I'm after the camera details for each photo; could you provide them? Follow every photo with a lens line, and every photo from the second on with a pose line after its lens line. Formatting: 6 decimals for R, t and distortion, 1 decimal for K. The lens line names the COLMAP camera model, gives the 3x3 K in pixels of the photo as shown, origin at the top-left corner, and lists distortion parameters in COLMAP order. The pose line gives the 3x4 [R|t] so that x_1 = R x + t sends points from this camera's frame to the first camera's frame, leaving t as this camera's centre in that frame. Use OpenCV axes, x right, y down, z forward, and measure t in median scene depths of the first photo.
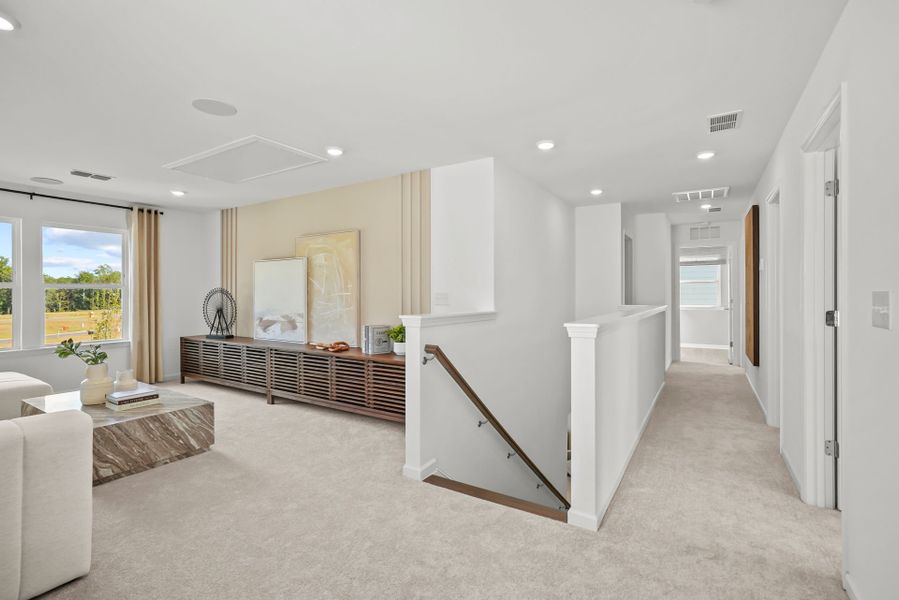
lens RADIAL K [[418.7, 0, 457.4], [0, 418.7, 297.3], [0, 0, 1]] dist [-0.018996, 0.008094]
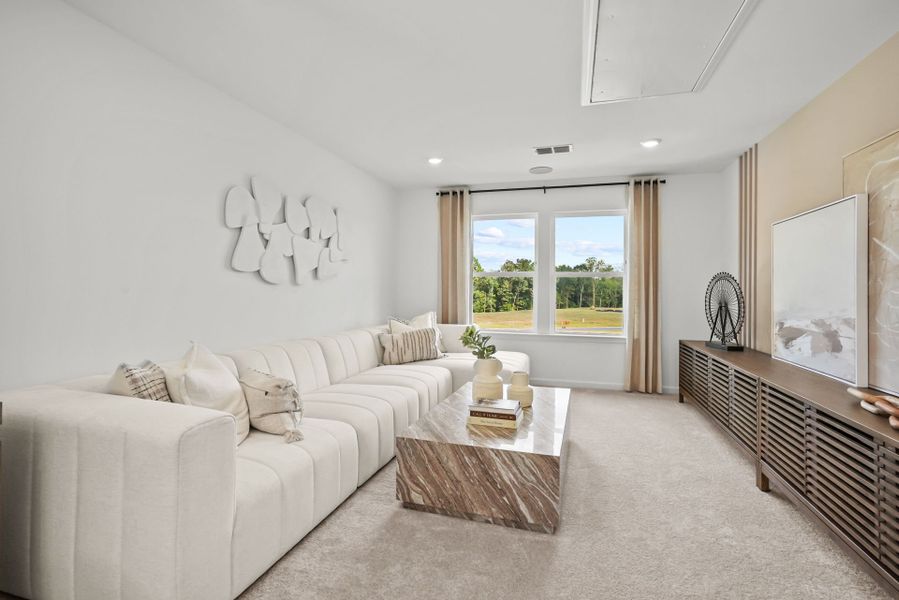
lens RADIAL K [[418.7, 0, 450.8], [0, 418.7, 291.7], [0, 0, 1]] dist [-0.018996, 0.008094]
pose [[0.239957, 0.004285, -0.970774, -0.039042], [-0.018376, 0.999831, -0.000129, 0.017258], [0.970610, 0.017870, 0.239995, 0.469360]]
